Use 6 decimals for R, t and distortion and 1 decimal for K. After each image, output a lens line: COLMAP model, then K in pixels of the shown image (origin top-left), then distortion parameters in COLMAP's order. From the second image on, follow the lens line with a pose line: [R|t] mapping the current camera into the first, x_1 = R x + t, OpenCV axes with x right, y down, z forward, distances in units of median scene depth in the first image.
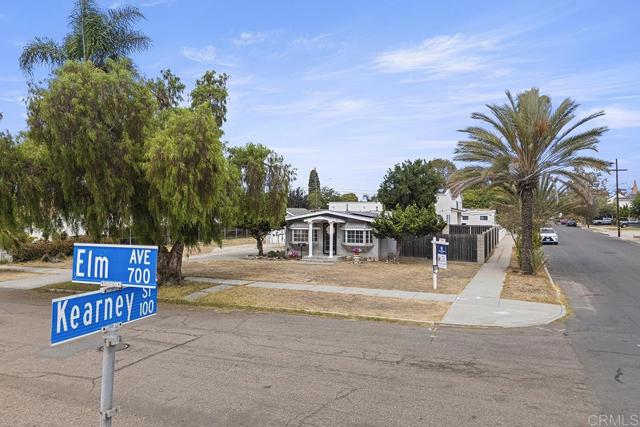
lens RADIAL K [[466.8, 0, 320.0], [0, 466.8, 213.5], [0, 0, 1]] dist [0.078867, -0.081636]
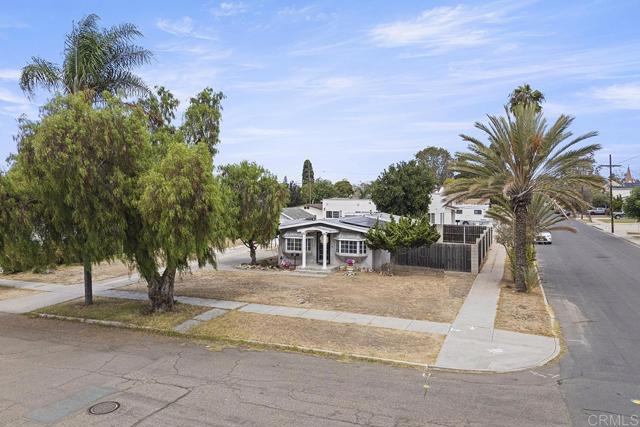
lens RADIAL K [[468.3, 0, 317.1], [0, 468.3, 199.5], [0, 0, 1]] dist [0.079137, -0.079846]
pose [[0.999972, 0.002328, 0.007086, 0.000389], [-0.002387, 0.999962, 0.008346, -0.064338], [-0.007067, -0.008363, 0.999940, 0.002619]]
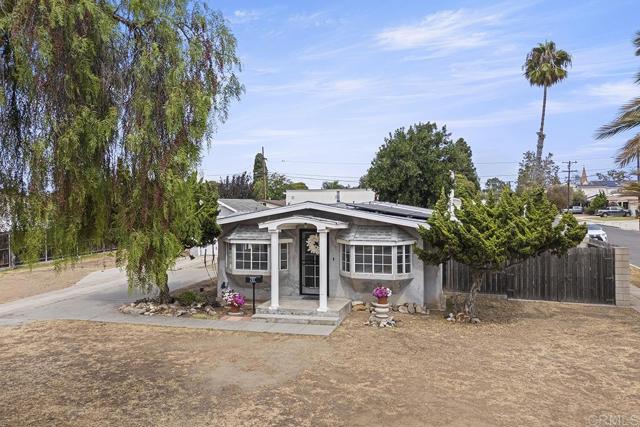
lens RADIAL K [[468.3, 0, 317.1], [0, 468.3, 199.5], [0, 0, 1]] dist [0.079137, -0.079846]
pose [[0.993299, -0.009715, 0.115164, -0.033018], [0.010807, 0.999902, -0.008862, -0.005414], [-0.115067, 0.010047, 0.993307, 0.594515]]
